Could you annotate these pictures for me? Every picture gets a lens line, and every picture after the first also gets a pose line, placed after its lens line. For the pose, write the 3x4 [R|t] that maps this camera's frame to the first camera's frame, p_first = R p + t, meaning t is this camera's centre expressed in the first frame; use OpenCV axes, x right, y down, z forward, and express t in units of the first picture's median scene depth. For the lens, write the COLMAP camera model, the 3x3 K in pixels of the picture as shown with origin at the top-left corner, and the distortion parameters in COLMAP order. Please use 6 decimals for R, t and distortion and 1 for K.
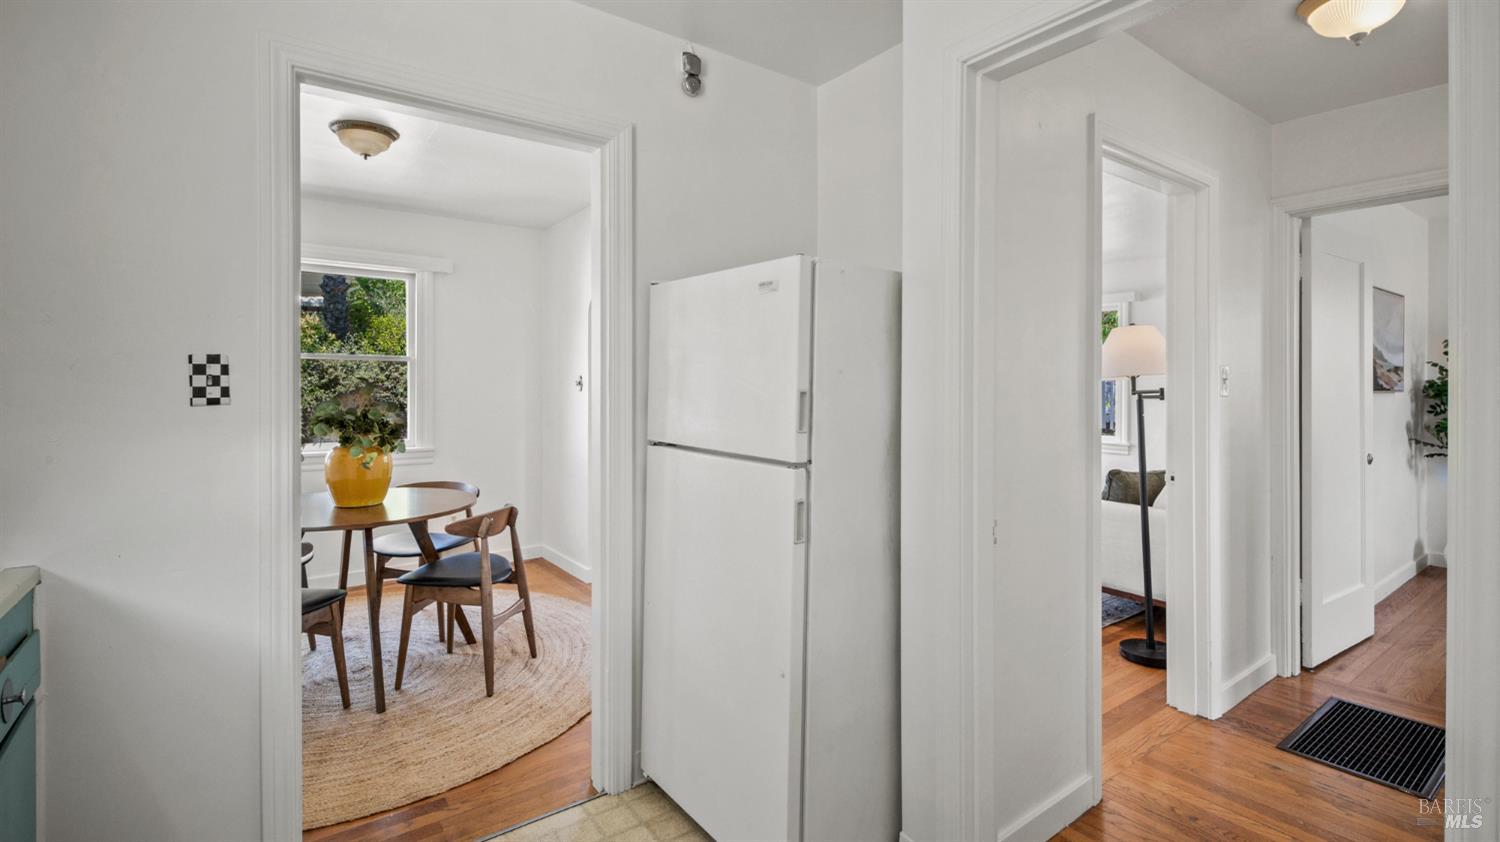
lens RADIAL K [[681.9, 0, 747.4], [0, 681.9, 381.2], [0, 0, 1]] dist [0.001640, -0.001359]
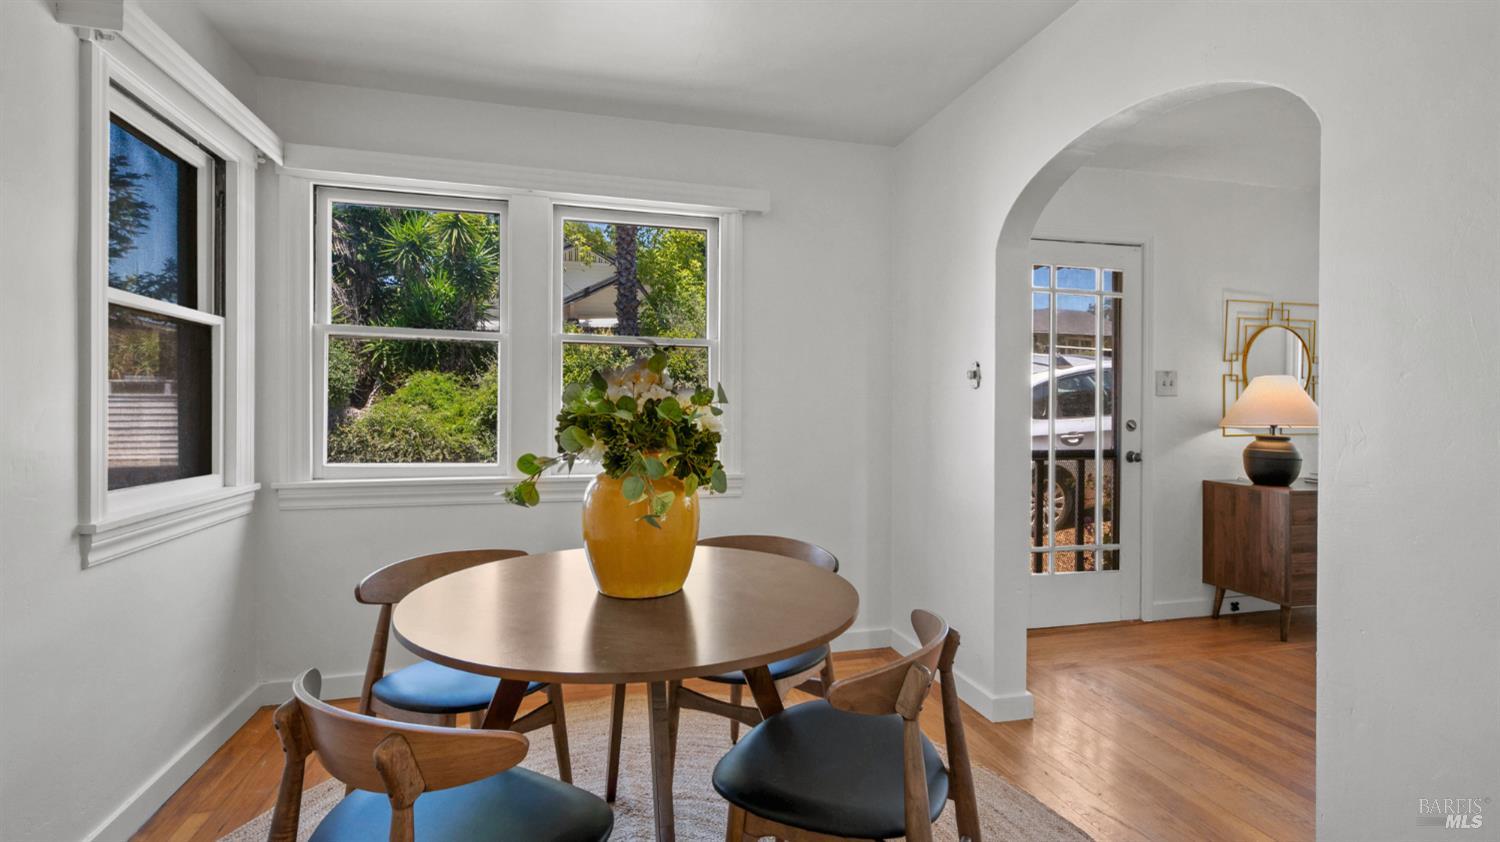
lens RADIAL K [[688.2, 0, 751.3], [0, 688.2, 415.5], [0, 0, 1]] dist [0.004891, -0.007130]
pose [[0.932212, 0.007871, -0.361827, -0.326887], [-0.002521, 0.999880, 0.015257, 0.046233], [0.361903, -0.013311, 0.932121, 0.586831]]
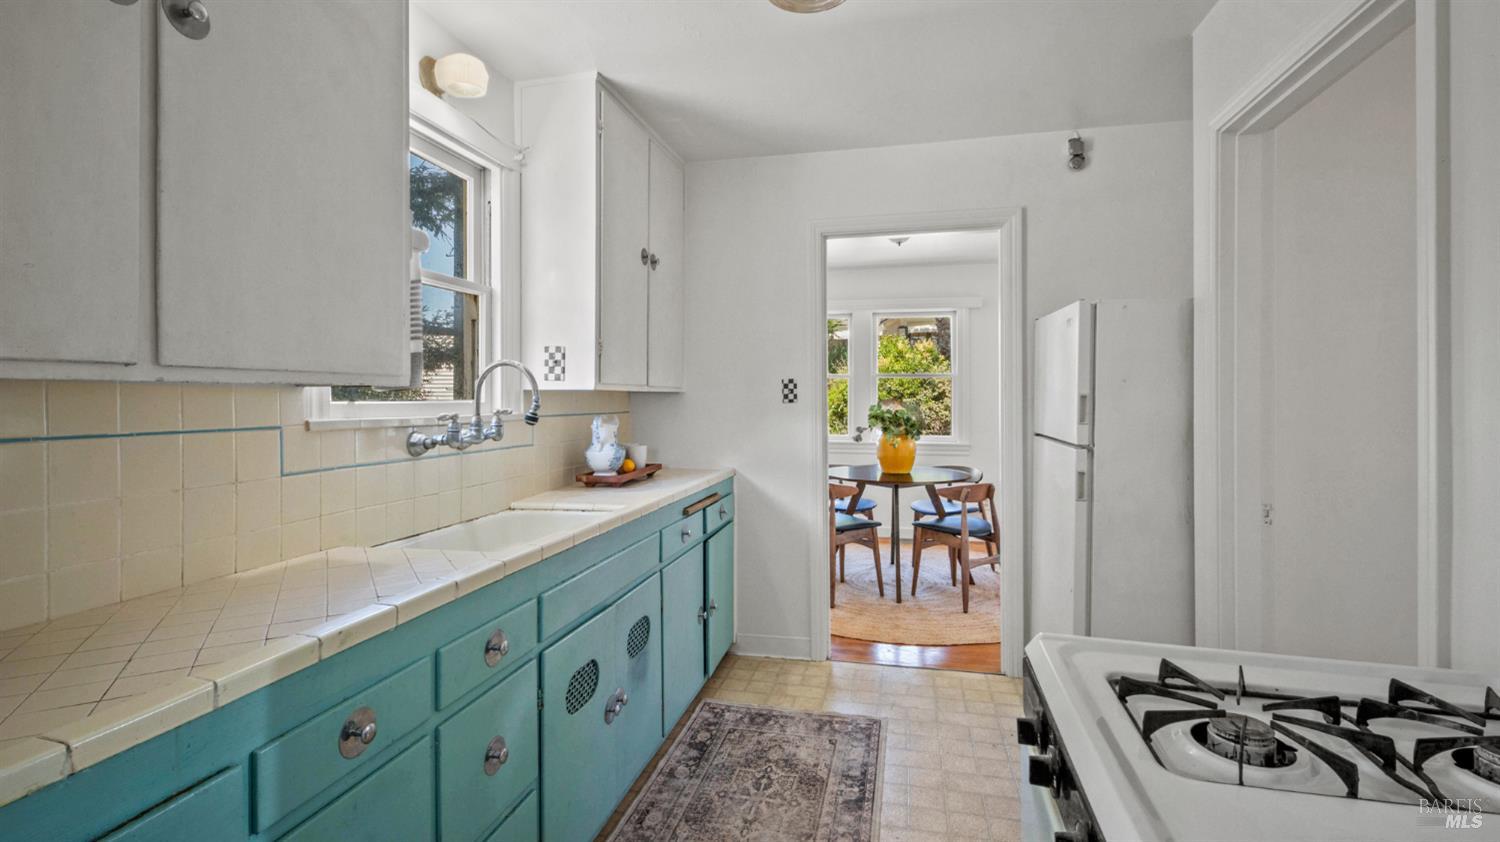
lens RADIAL K [[681.9, 0, 747.4], [0, 681.9, 381.2], [0, 0, 1]] dist [0.001640, -0.001359]
pose [[0.651365, -0.020404, -0.758490, 0.401726], [0.006008, 0.999746, -0.021734, 0.007126], [0.758741, 0.009599, 0.651322, -0.266839]]
